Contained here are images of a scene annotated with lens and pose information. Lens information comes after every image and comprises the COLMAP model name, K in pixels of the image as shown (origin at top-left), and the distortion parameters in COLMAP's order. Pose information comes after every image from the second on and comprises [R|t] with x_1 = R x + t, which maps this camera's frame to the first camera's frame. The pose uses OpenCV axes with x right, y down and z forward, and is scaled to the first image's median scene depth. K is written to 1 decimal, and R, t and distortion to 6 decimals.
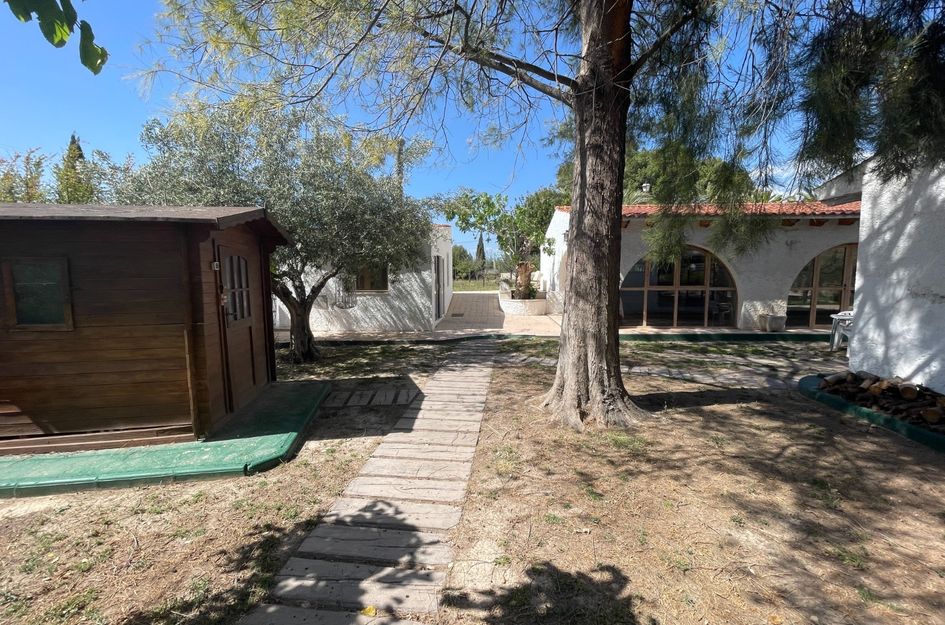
lens RADIAL K [[379.1, 0, 465.8], [0, 379.1, 311.3], [0, 0, 1]] dist [-0.007951, 0.002136]
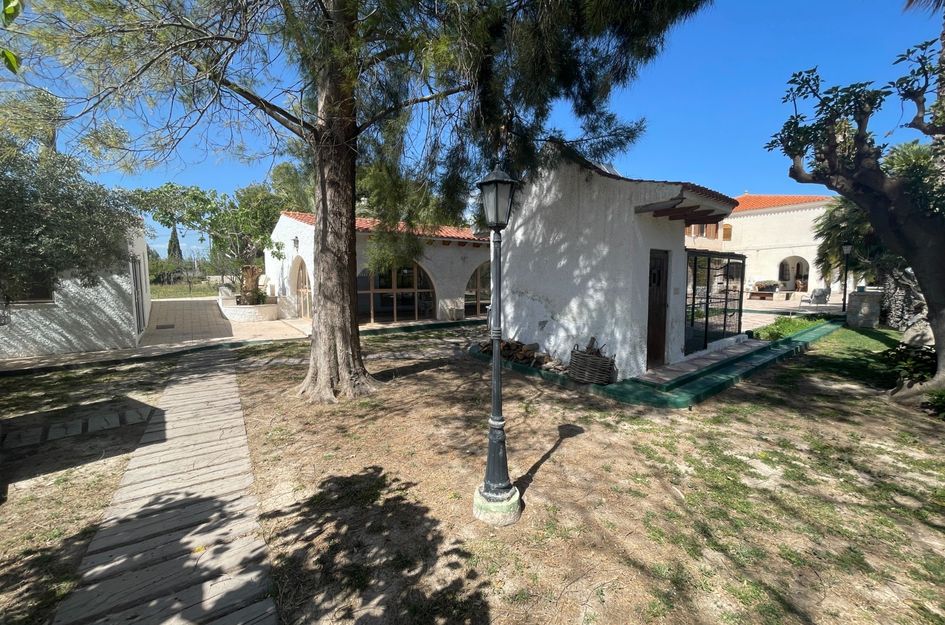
lens RADIAL K [[379.1, 0, 473.3], [0, 379.1, 311.9], [0, 0, 1]] dist [-0.007951, 0.002136]
pose [[0.755214, -0.052922, 0.653338, -0.140770], [0.057598, 0.998238, 0.014280, 0.012309], [-0.652943, 0.026847, 0.756931, -0.238177]]
